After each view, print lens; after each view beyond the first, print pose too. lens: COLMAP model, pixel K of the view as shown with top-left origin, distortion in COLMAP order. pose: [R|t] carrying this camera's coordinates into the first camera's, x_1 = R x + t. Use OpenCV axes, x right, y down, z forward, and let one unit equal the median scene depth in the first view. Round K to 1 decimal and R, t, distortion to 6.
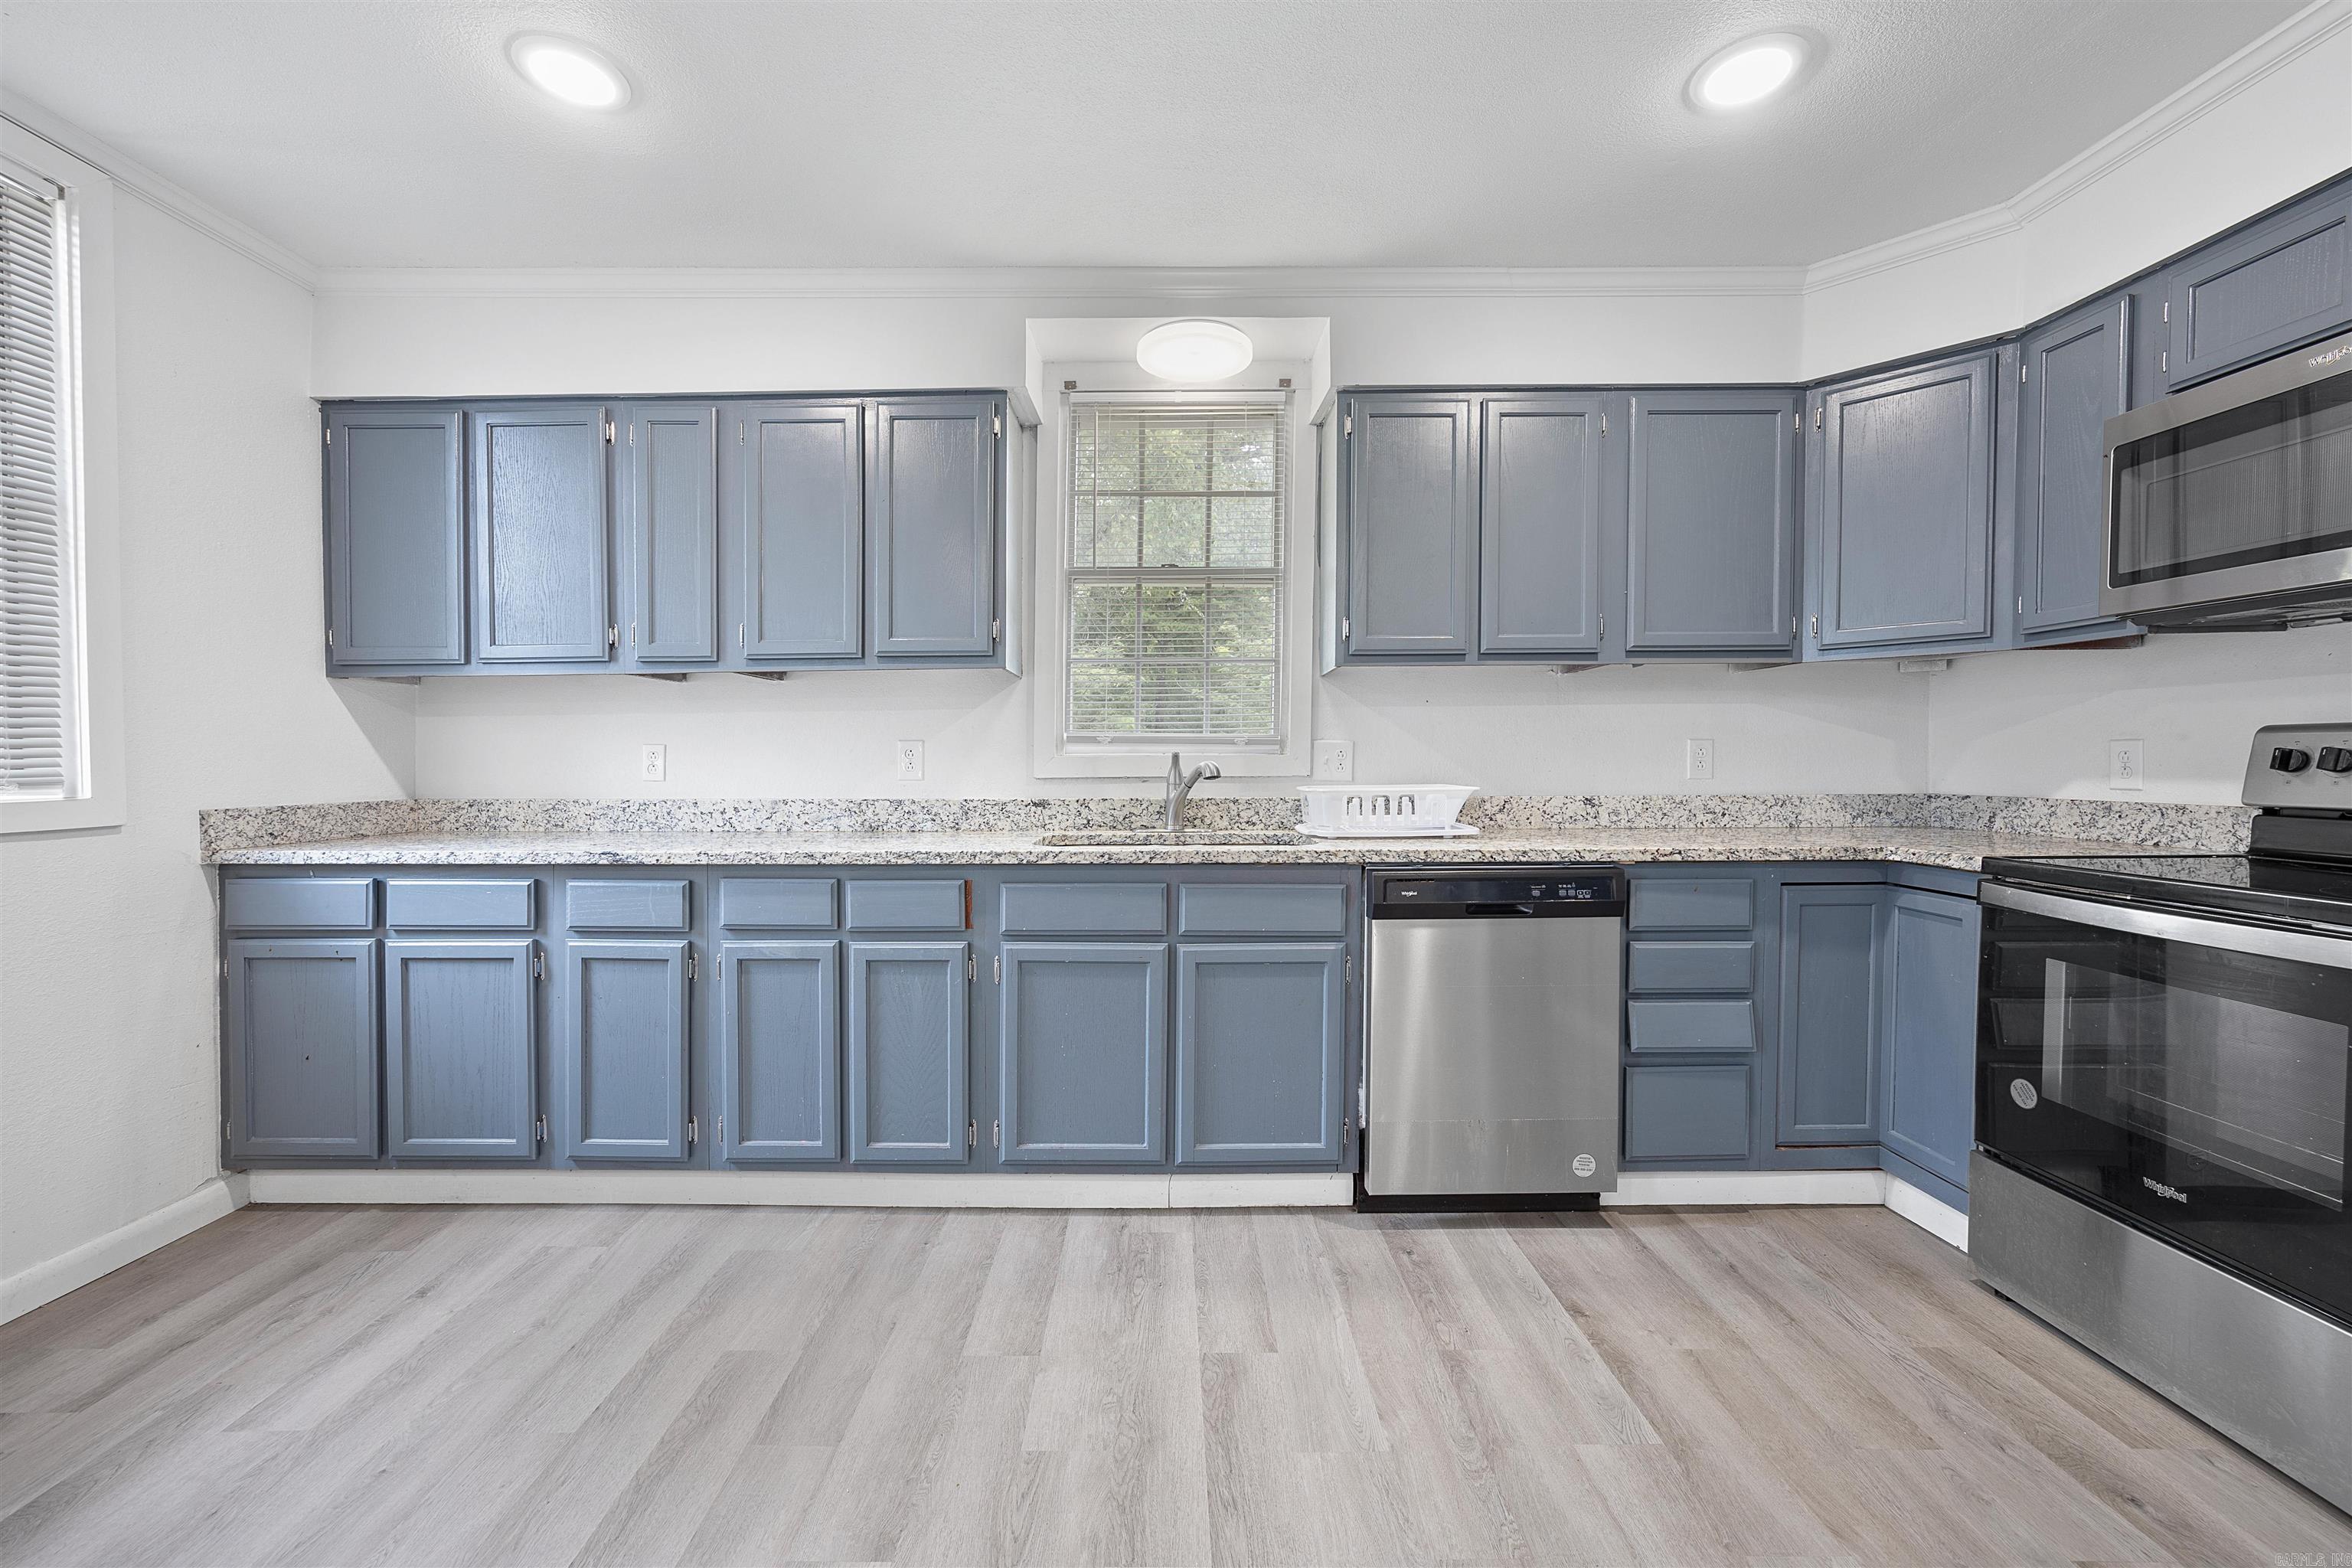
lens RADIAL K [[928.6, 0, 1164.3], [0, 928.6, 775.7], [0, 0, 1]] dist [-0.007698, 0.003841]
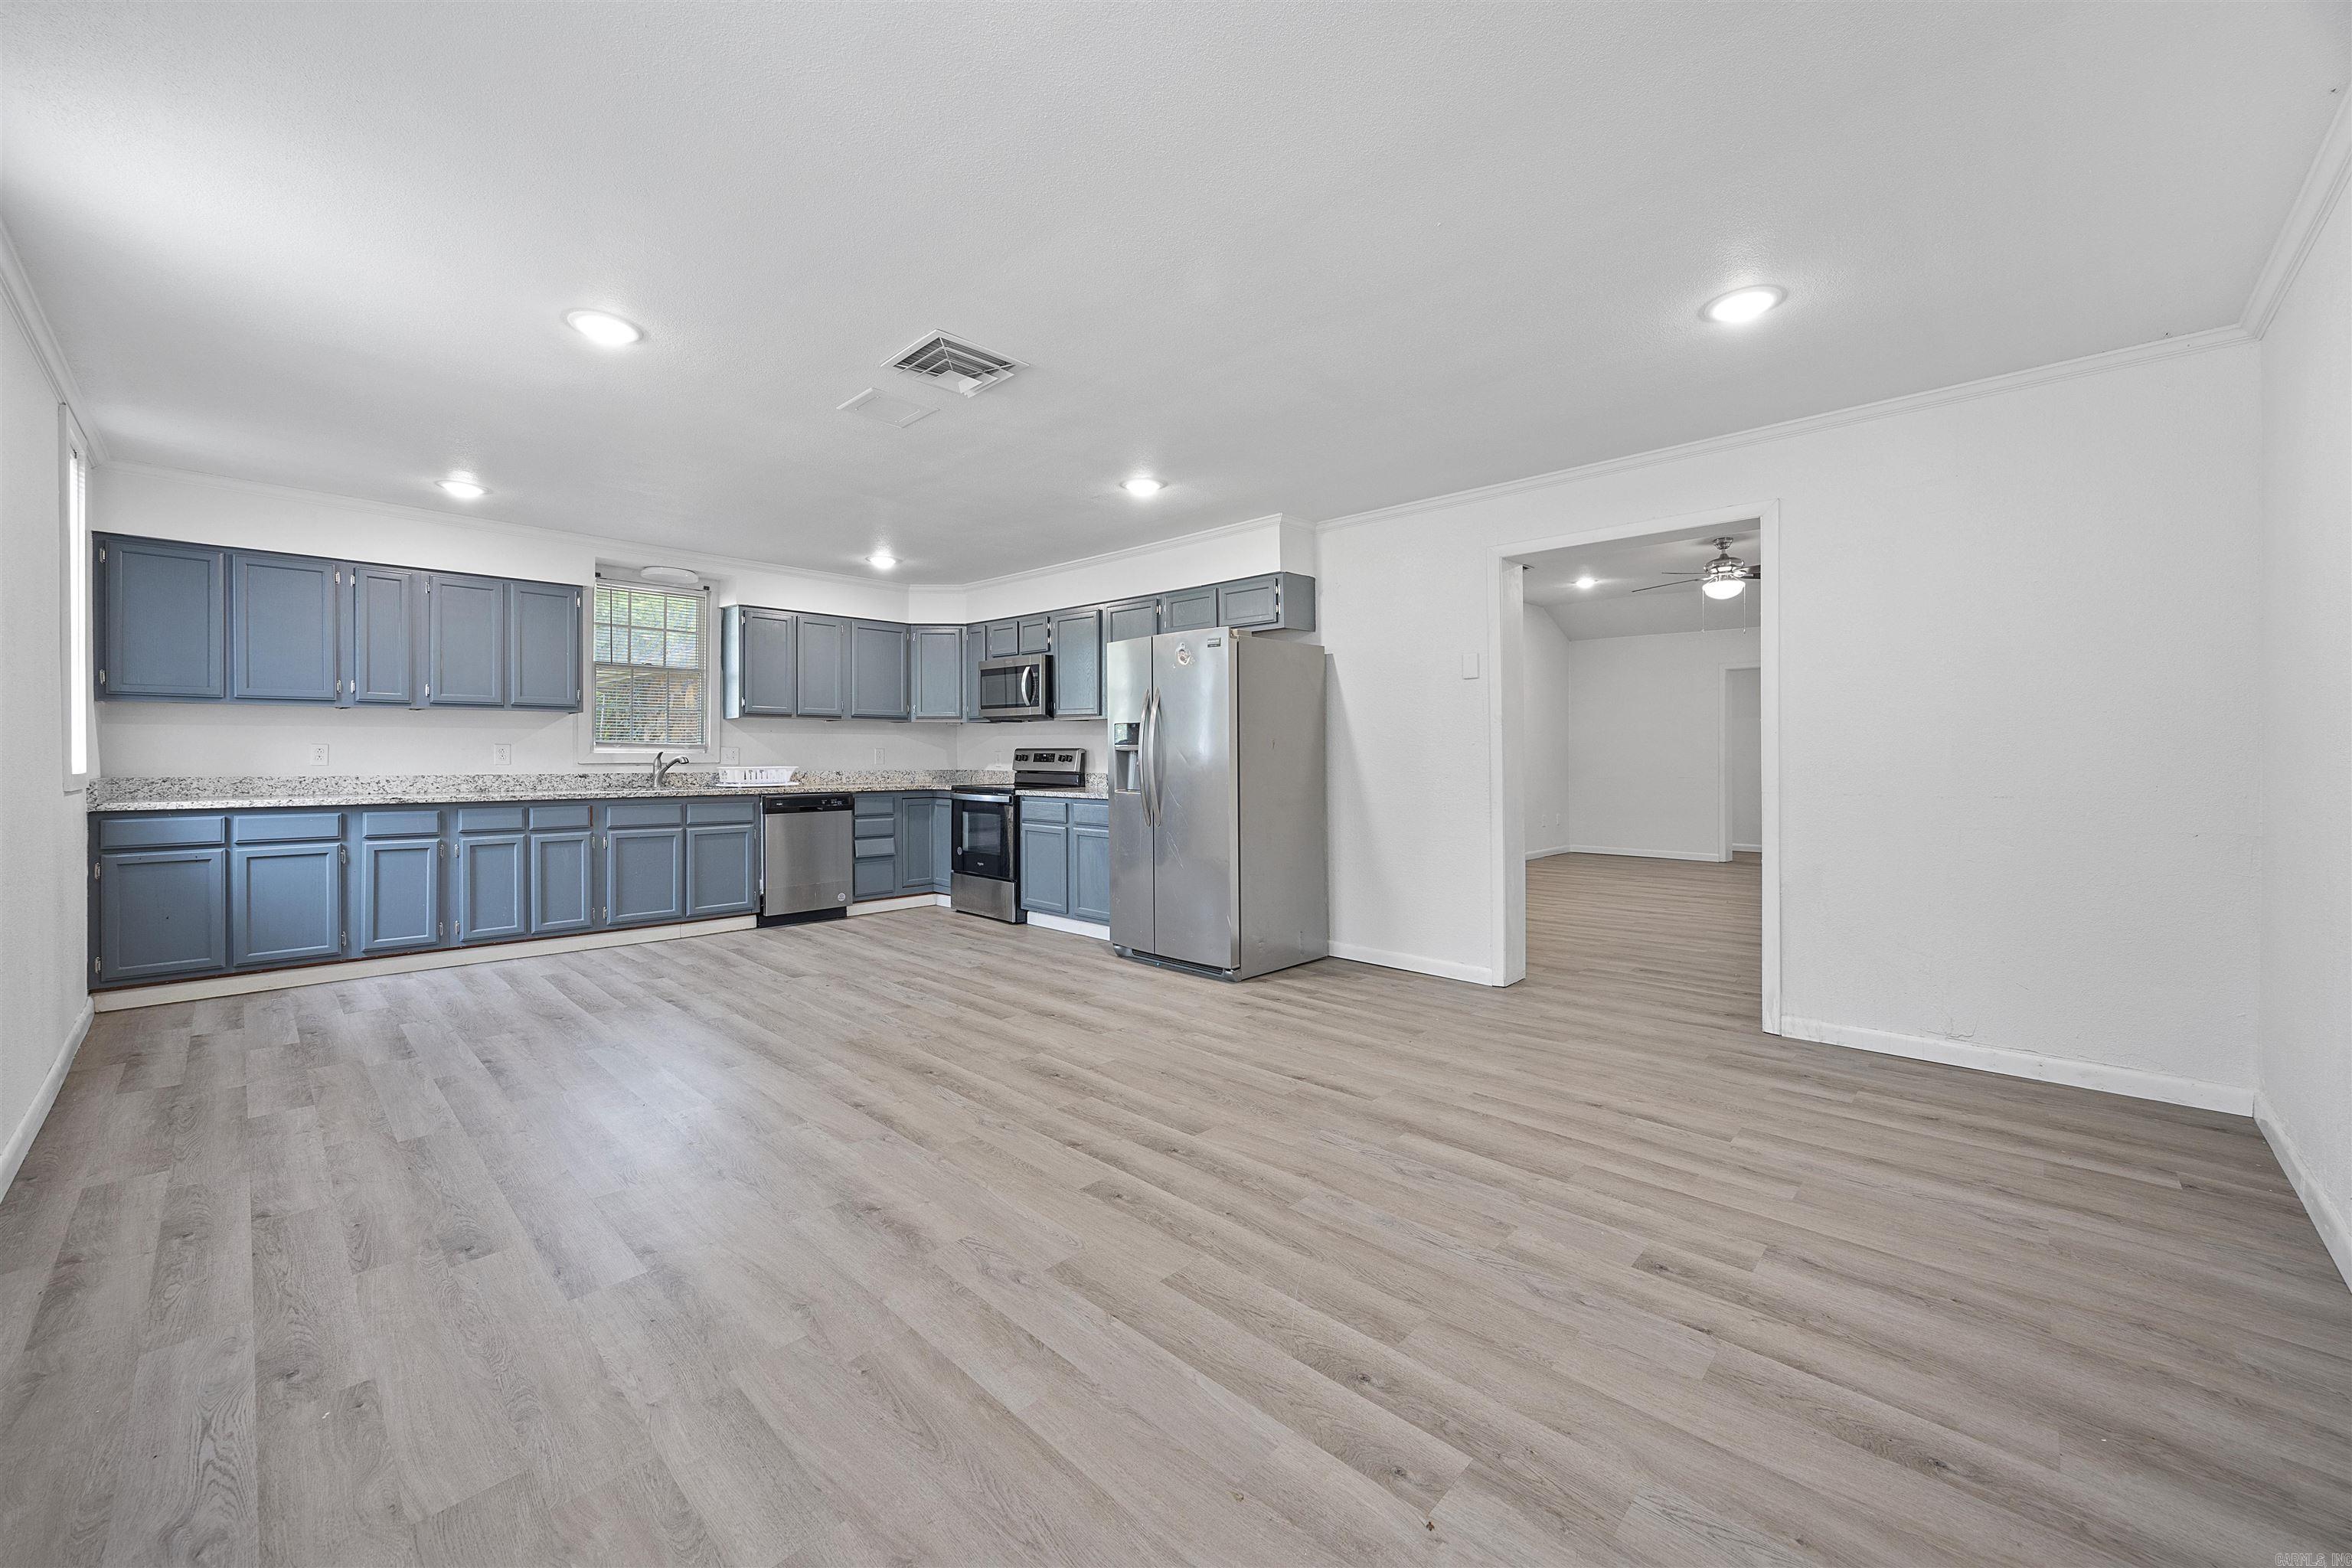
lens RADIAL K [[908.7, 0, 1173.5], [0, 908.7, 801.0], [0, 0, 1]] dist [-0.008600, -0.000090]
pose [[0.693414, -0.029067, 0.719953, -0.840520], [0.003984, 0.999325, 0.036509, 0.021374], [-0.720529, -0.022447, 0.693062, -1.668607]]
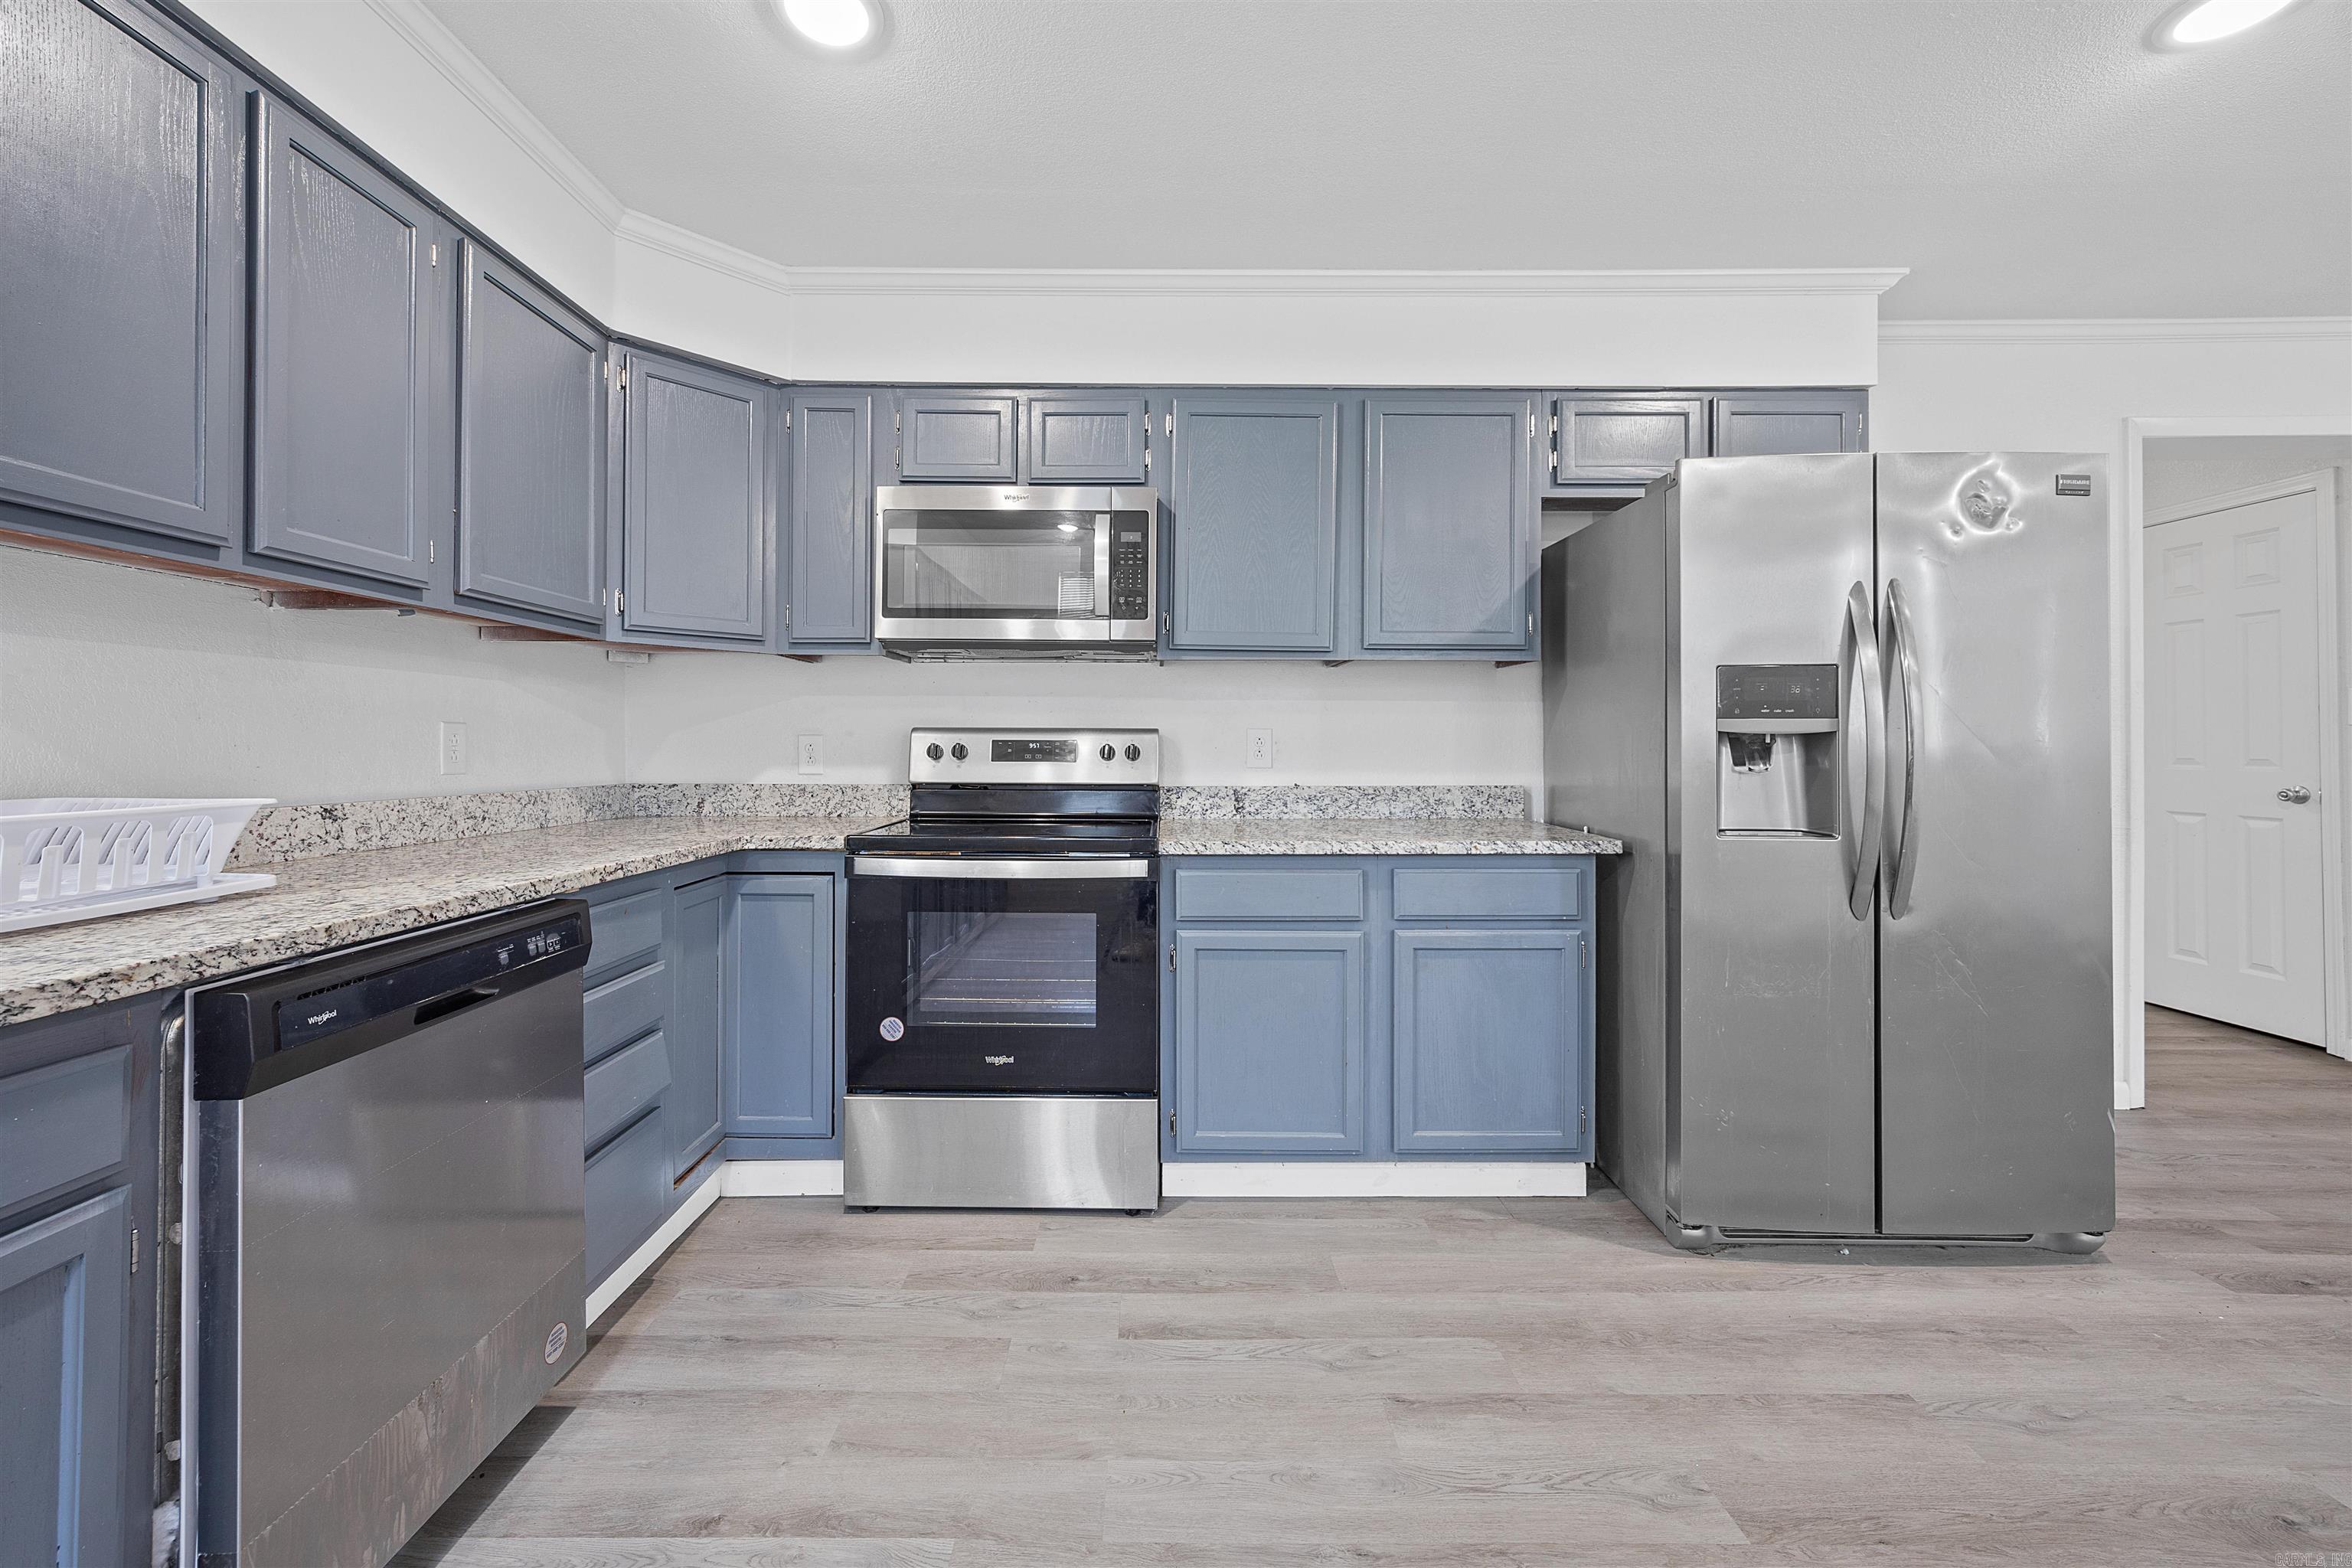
lens RADIAL K [[918.5, 0, 1146.8], [0, 918.5, 743.7], [0, 0, 1]] dist [-0.011149, 0.003897]
pose [[0.003385, 0.010343, 0.999941, -0.214257], [0.013389, 0.999856, -0.010387, -0.007809], [-0.999905, 0.013424, 0.003246, 0.536732]]
